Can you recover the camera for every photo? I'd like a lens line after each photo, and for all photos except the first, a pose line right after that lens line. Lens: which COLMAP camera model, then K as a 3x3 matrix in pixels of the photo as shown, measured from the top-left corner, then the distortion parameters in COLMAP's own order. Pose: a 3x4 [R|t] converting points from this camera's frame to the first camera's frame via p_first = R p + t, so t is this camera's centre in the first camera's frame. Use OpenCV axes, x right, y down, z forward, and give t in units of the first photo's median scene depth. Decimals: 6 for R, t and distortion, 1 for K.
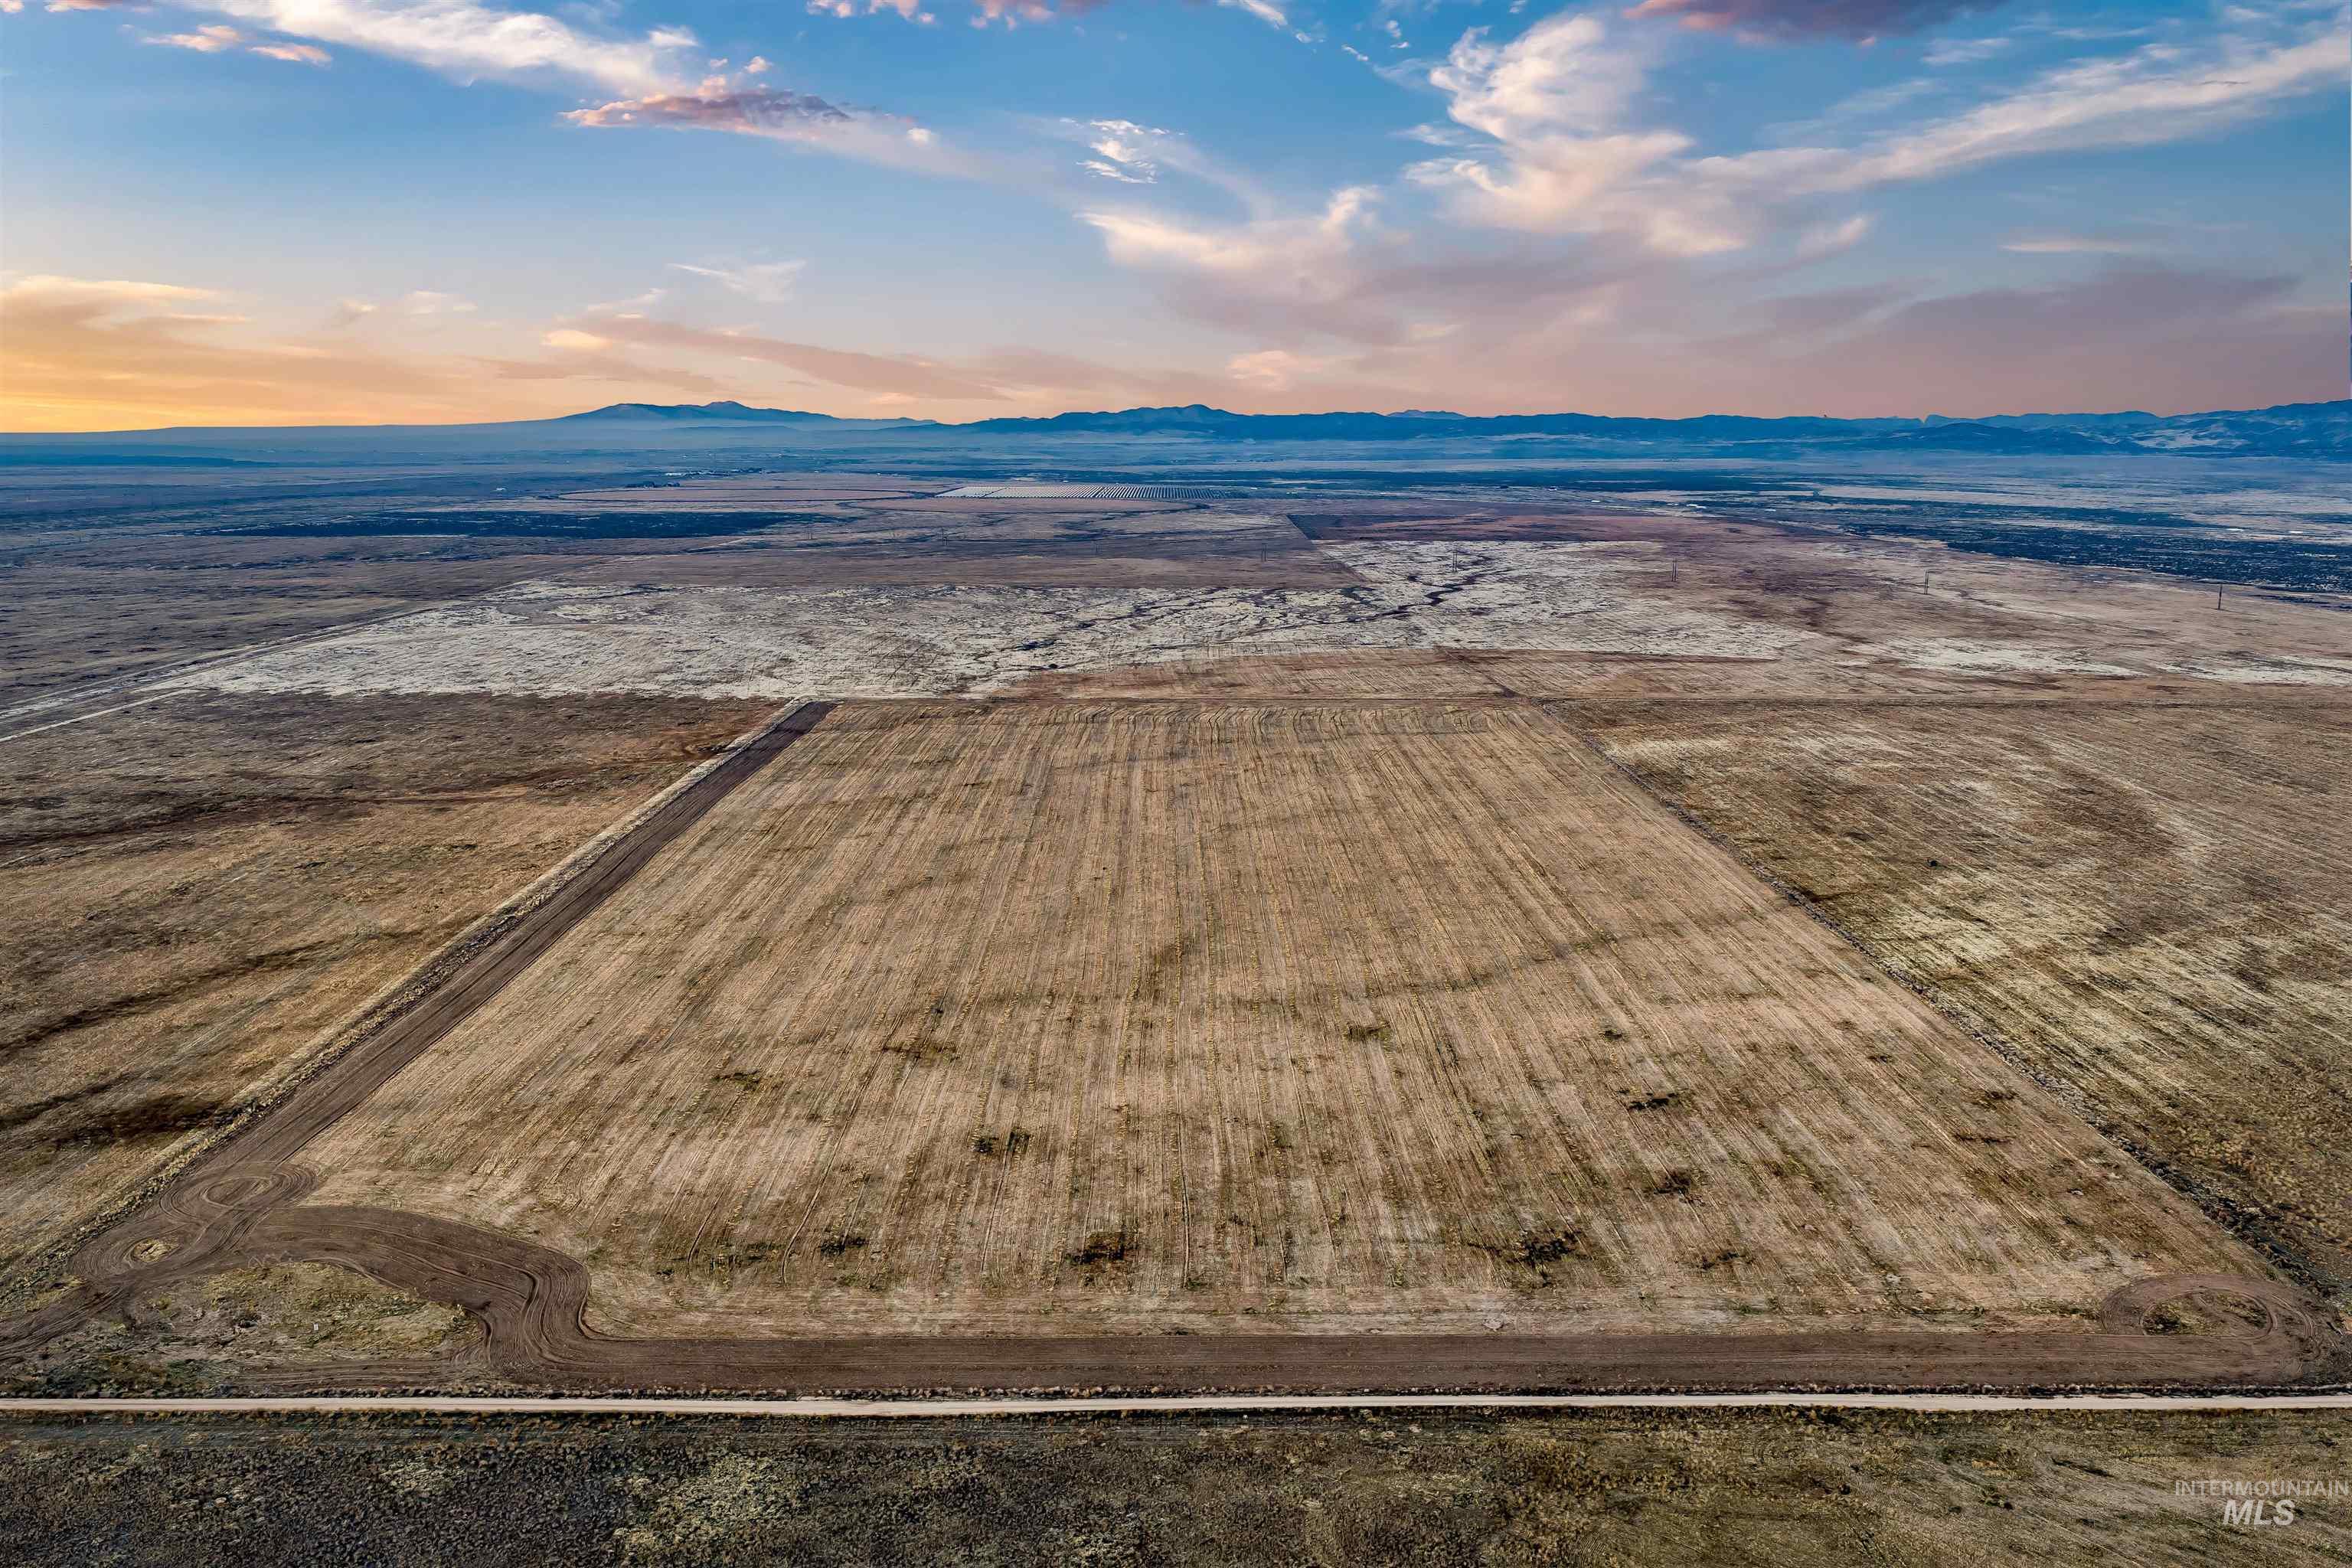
lens RADIAL K [[1906.3, 0, 1173.1], [0, 1906.3, 967.7], [0, 0, 1]] dist [0.005219, -0.001814]
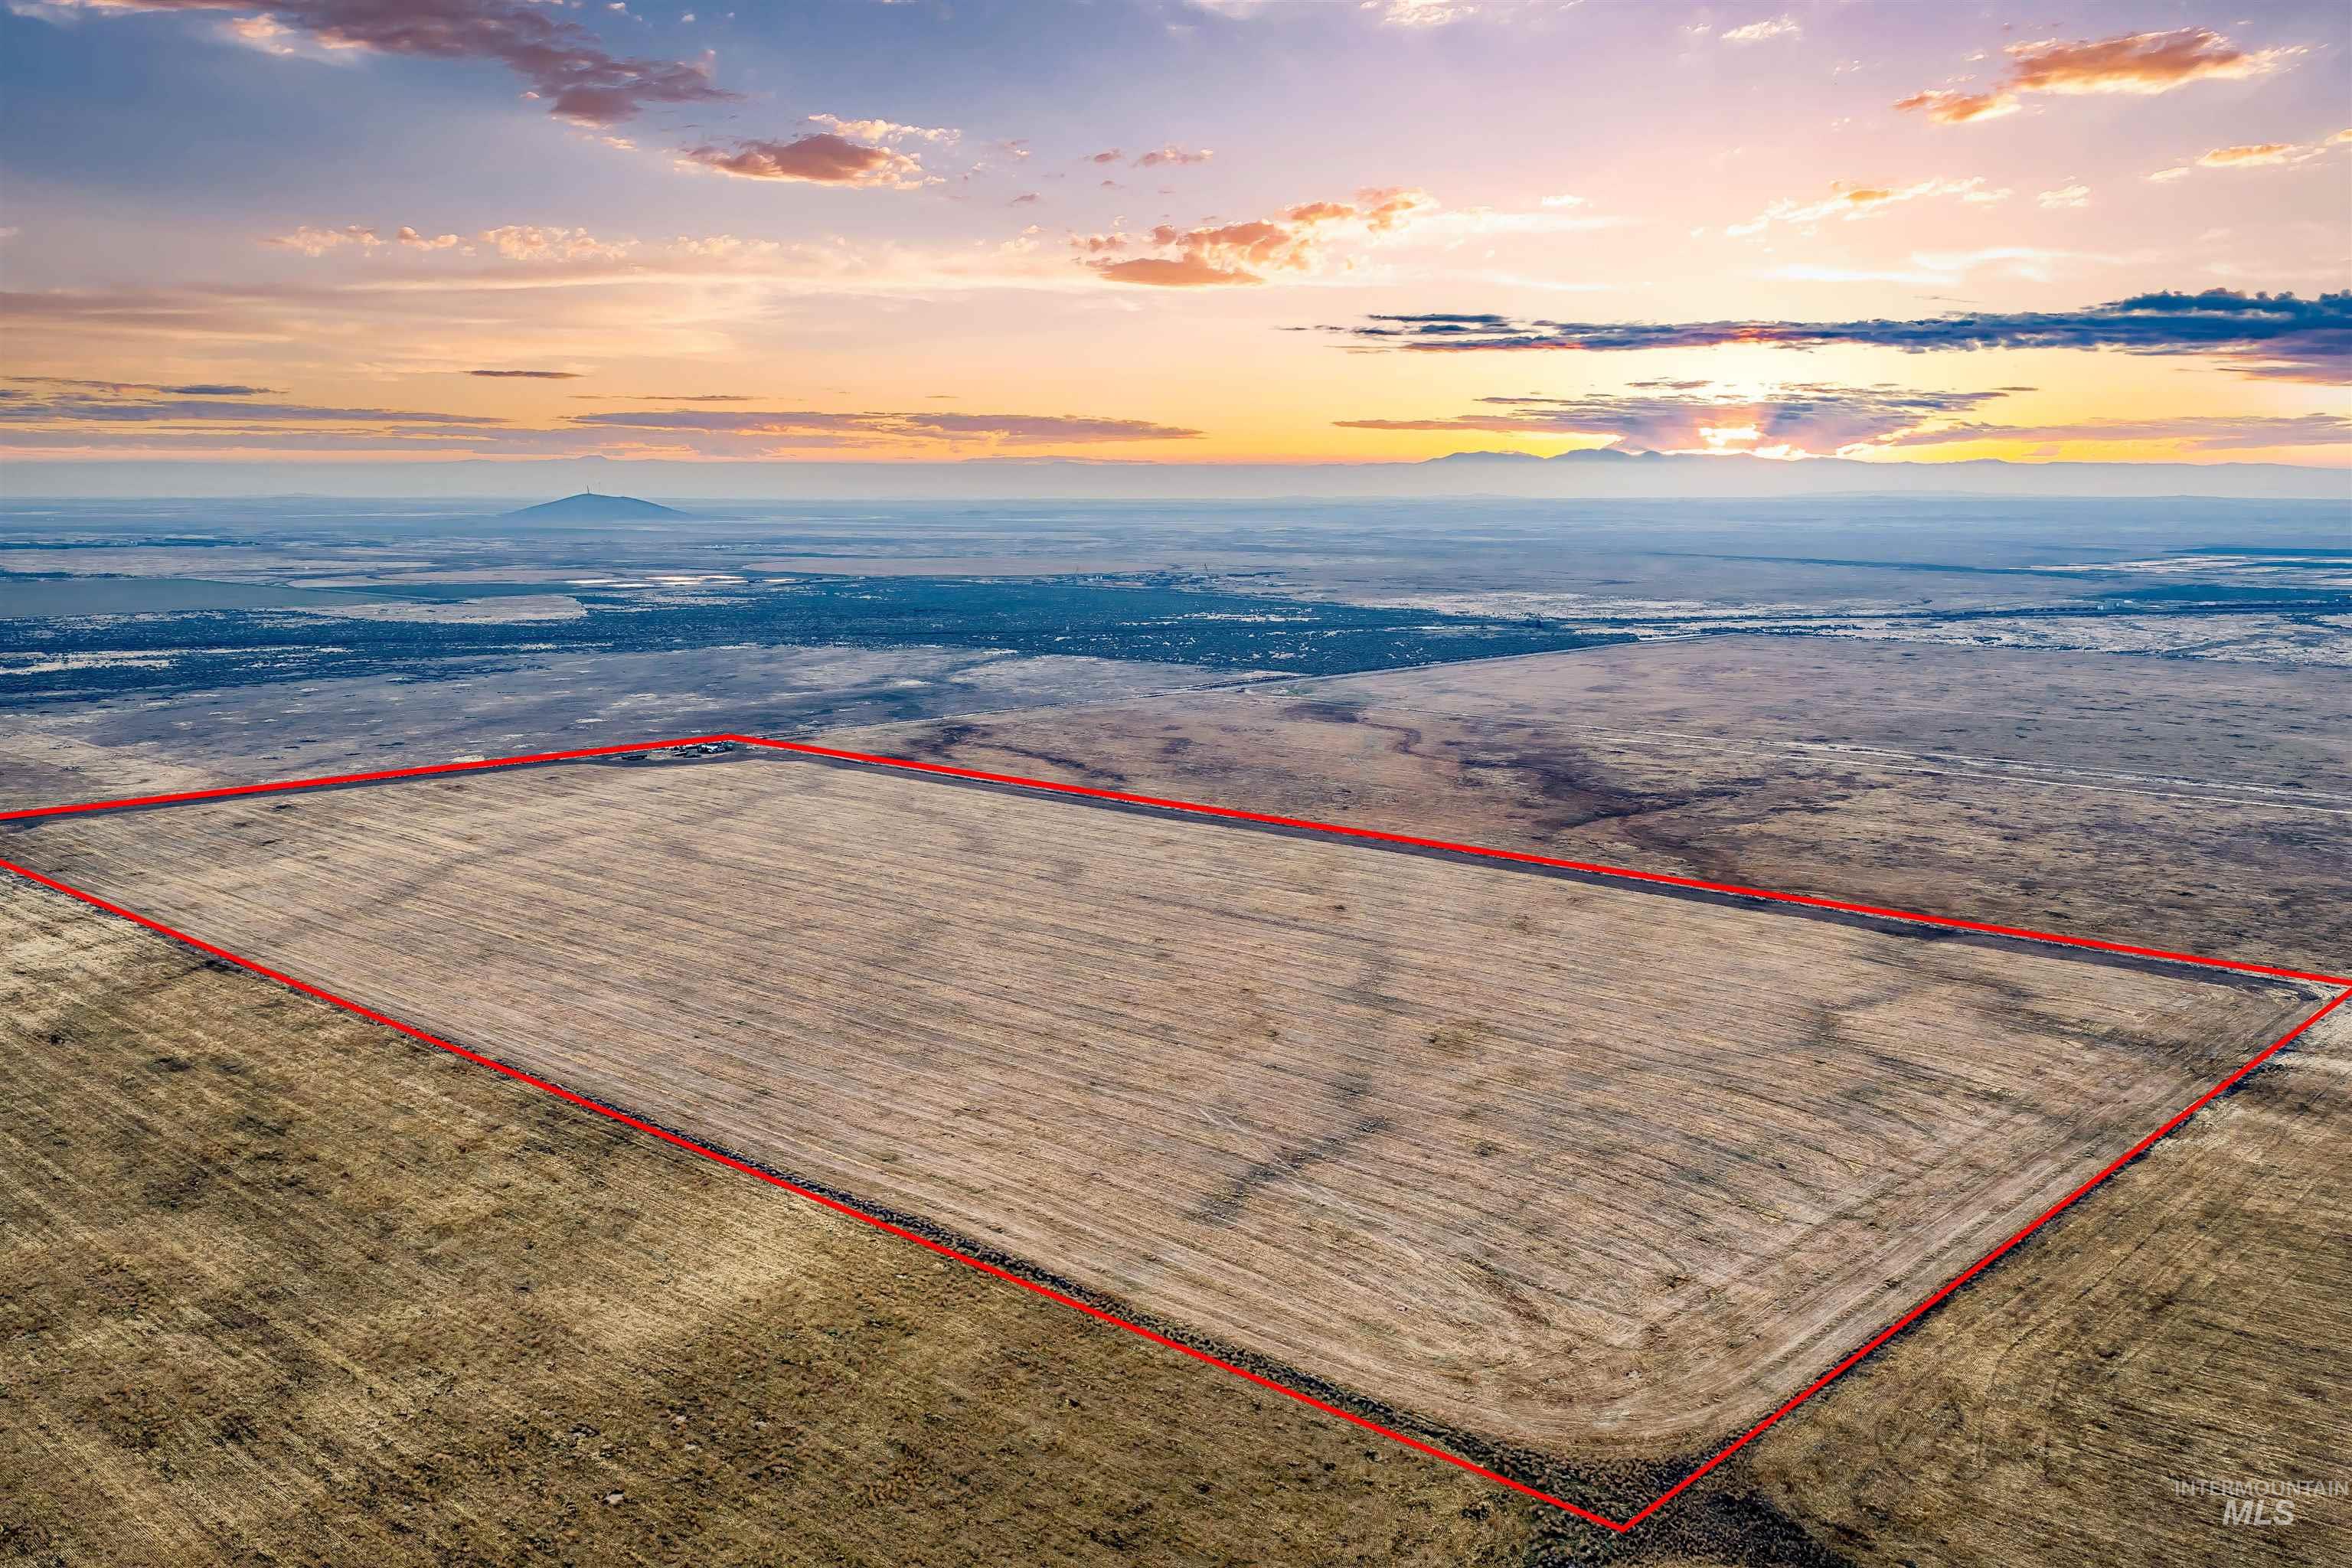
lens RADIAL K [[1944.7, 0, 1169.1], [0, 1944.7, 791.8], [0, 0, 1]] dist [0.023507, -0.047093]
pose [[-0.683987, 0.106734, -0.721644, 0.856549], [-0.201116, 0.923311, 0.327183, -0.637870], [0.701223, 0.368923, -0.610067, 2.313589]]
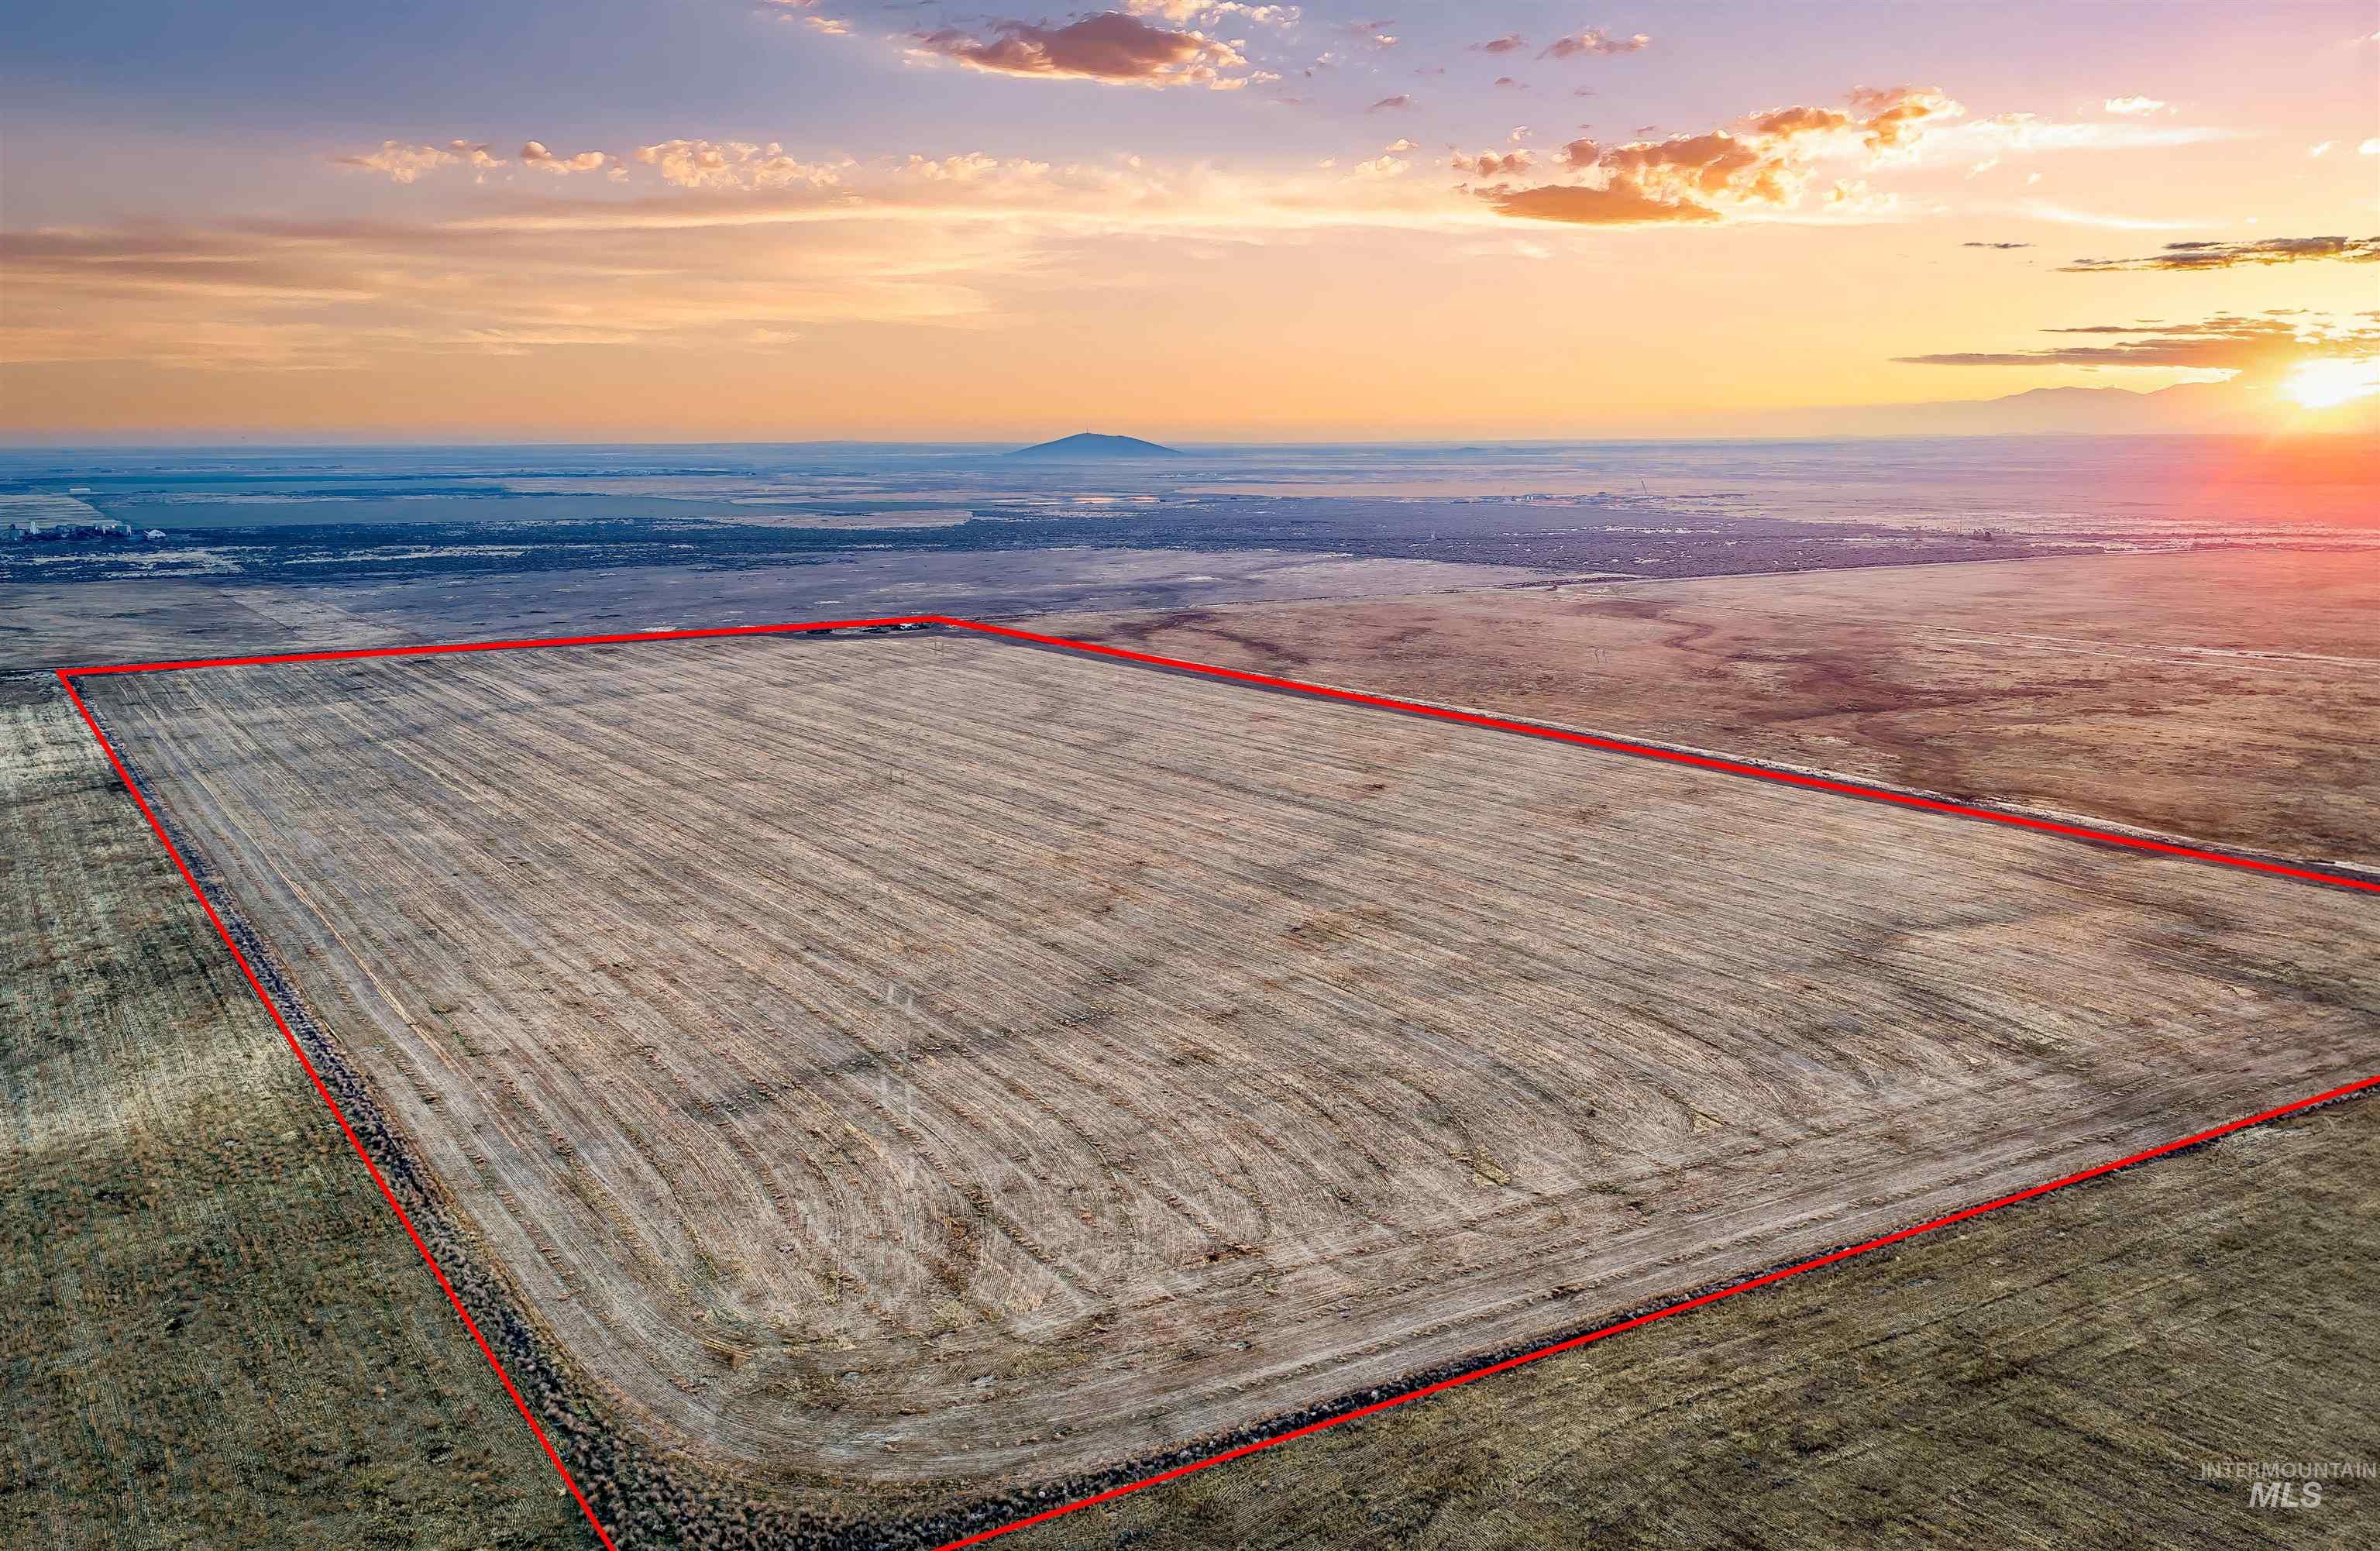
lens RADIAL K [[1973.4, 0, 1152.6], [0, 1973.4, 776.1], [0, 0, 1]] dist [0.033361, -0.068158]
pose [[-0.853021, 0.088415, -0.514333, 0.490692], [-0.139871, 0.910756, 0.388536, -0.563849], [0.502784, 0.403370, -0.764527, 2.380544]]
